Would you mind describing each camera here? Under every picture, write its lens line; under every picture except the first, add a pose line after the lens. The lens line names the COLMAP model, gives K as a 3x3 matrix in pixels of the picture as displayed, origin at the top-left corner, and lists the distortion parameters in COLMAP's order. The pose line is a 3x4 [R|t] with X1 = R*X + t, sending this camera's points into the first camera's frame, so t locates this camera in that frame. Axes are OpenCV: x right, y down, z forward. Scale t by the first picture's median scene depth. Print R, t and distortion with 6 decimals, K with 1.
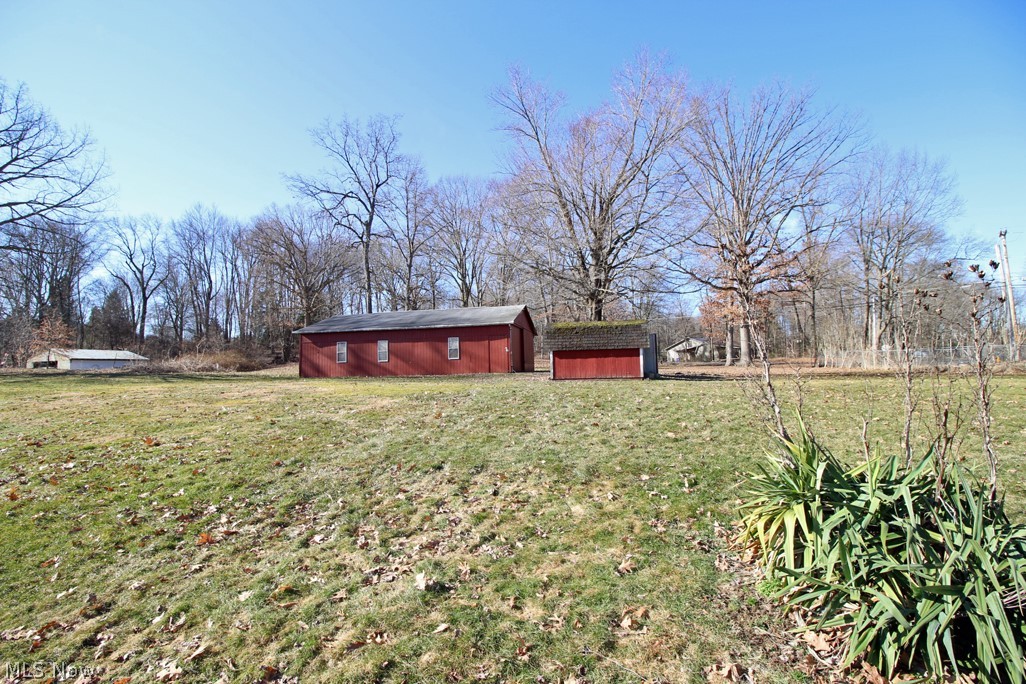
lens RADIAL K [[471.4, 0, 509.7], [0, 471.4, 335.8], [0, 0, 1]] dist [-0.025312, -0.000258]
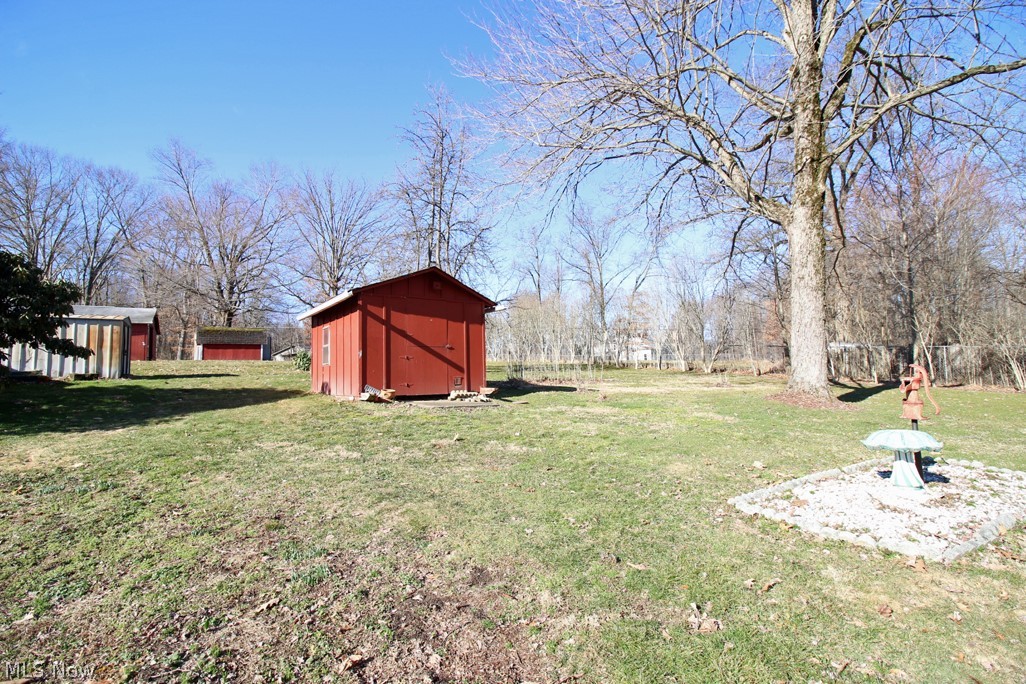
lens RADIAL K [[471.4, 0, 509.6], [0, 471.4, 339.0], [0, 0, 1]] dist [-0.025312, -0.000258]
pose [[0.702358, 0.057497, 0.709498, -0.222003], [-0.046688, 0.998307, -0.034683, 0.015728], [-0.710291, -0.008765, 0.703853, -0.637811]]
